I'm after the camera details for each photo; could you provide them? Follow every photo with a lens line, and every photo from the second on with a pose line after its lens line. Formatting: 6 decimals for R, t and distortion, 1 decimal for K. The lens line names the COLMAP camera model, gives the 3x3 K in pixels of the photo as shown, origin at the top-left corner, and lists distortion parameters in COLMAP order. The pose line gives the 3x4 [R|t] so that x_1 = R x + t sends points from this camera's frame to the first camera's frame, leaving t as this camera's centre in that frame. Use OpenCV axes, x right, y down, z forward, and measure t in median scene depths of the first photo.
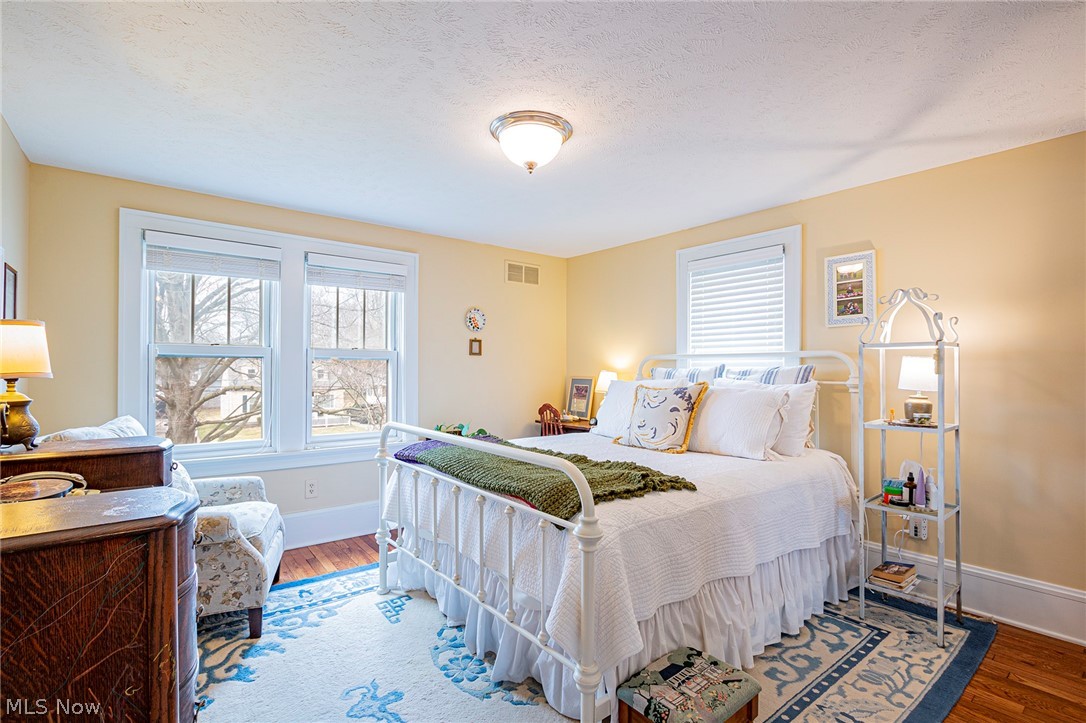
lens RADIAL K [[503.3, 0, 540.1], [0, 503.3, 355.0], [0, 0, 1]] dist [-0.016532, 0.000995]
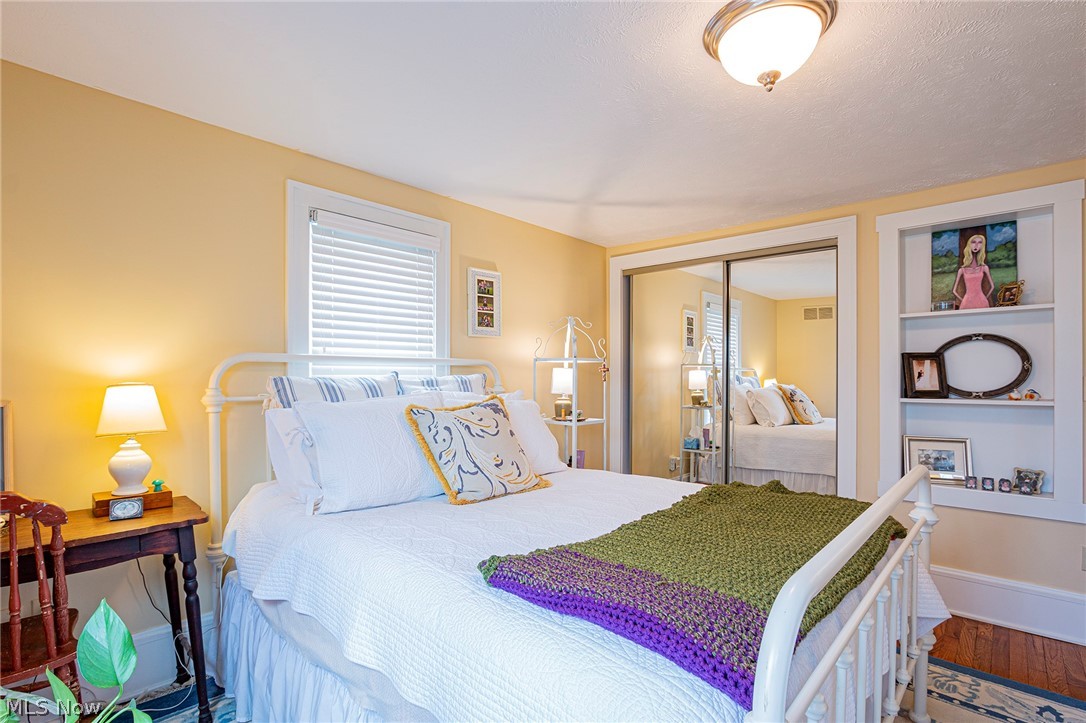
lens RADIAL K [[503.3, 0, 540.1], [0, 503.3, 355.0], [0, 0, 1]] dist [-0.016532, 0.000995]
pose [[-0.132870, 0.038109, 0.990401, -0.422747], [-0.029786, 0.998656, -0.042423, 0.019903], [-0.990686, -0.035137, -0.131556, 0.949154]]
